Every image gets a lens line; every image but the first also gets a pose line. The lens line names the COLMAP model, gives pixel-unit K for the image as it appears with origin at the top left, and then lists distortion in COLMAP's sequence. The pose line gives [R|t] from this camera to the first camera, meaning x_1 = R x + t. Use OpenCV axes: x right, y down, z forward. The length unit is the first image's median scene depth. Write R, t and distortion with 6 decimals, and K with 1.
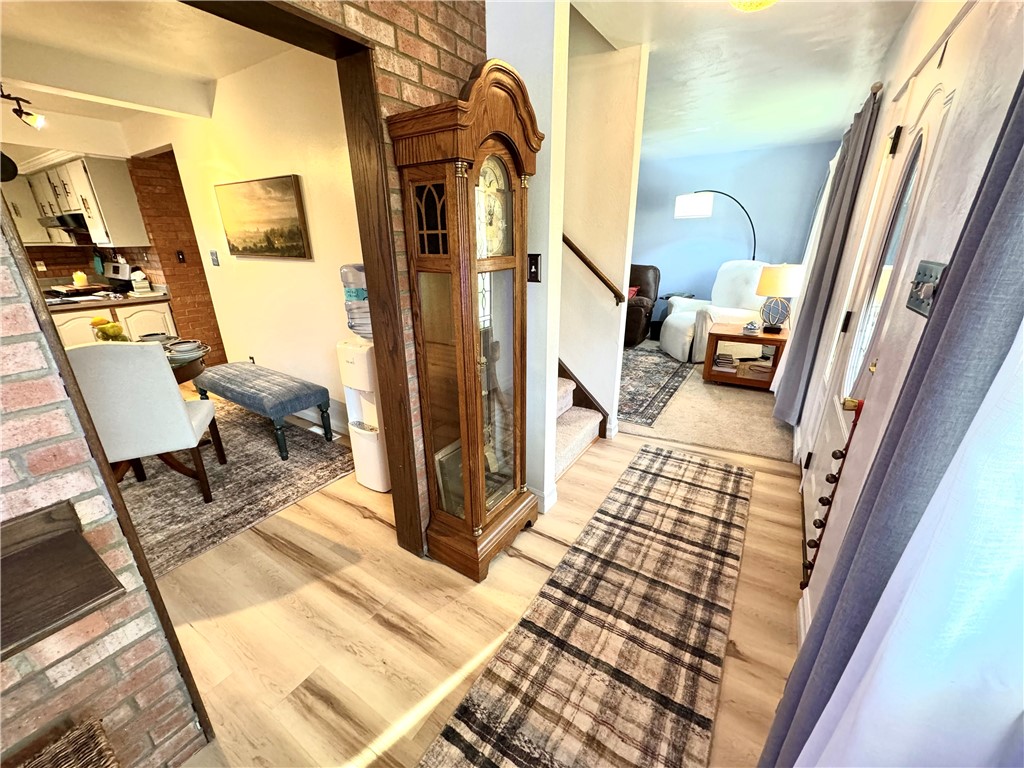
lens RADIAL K [[405.2, 0, 513.9], [0, 405.2, 383.0], [0, 0, 1]] dist [0.001174, -0.000265]
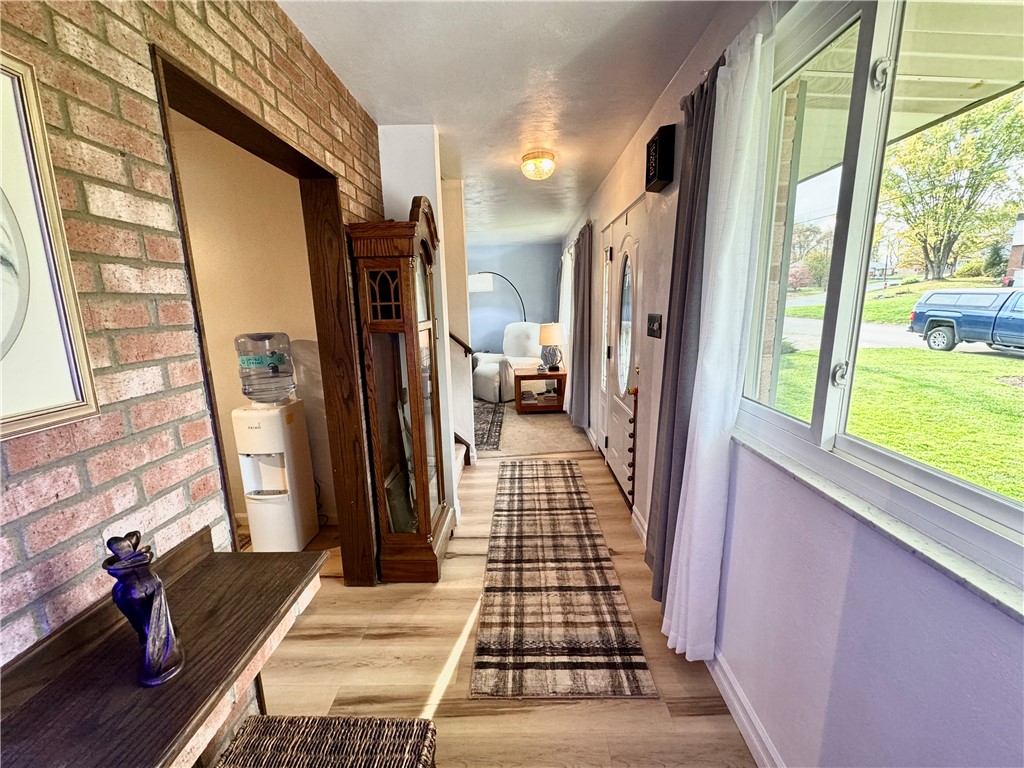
lens RADIAL K [[405.2, 0, 512.2], [0, 405.2, 382.0], [0, 0, 1]] dist [0.001174, -0.000265]
pose [[0.853099, -0.107980, 0.510453, -0.462073], [0.189777, 0.975555, -0.110799, 0.092804], [-0.486011, 0.191395, 0.852737, -0.253841]]
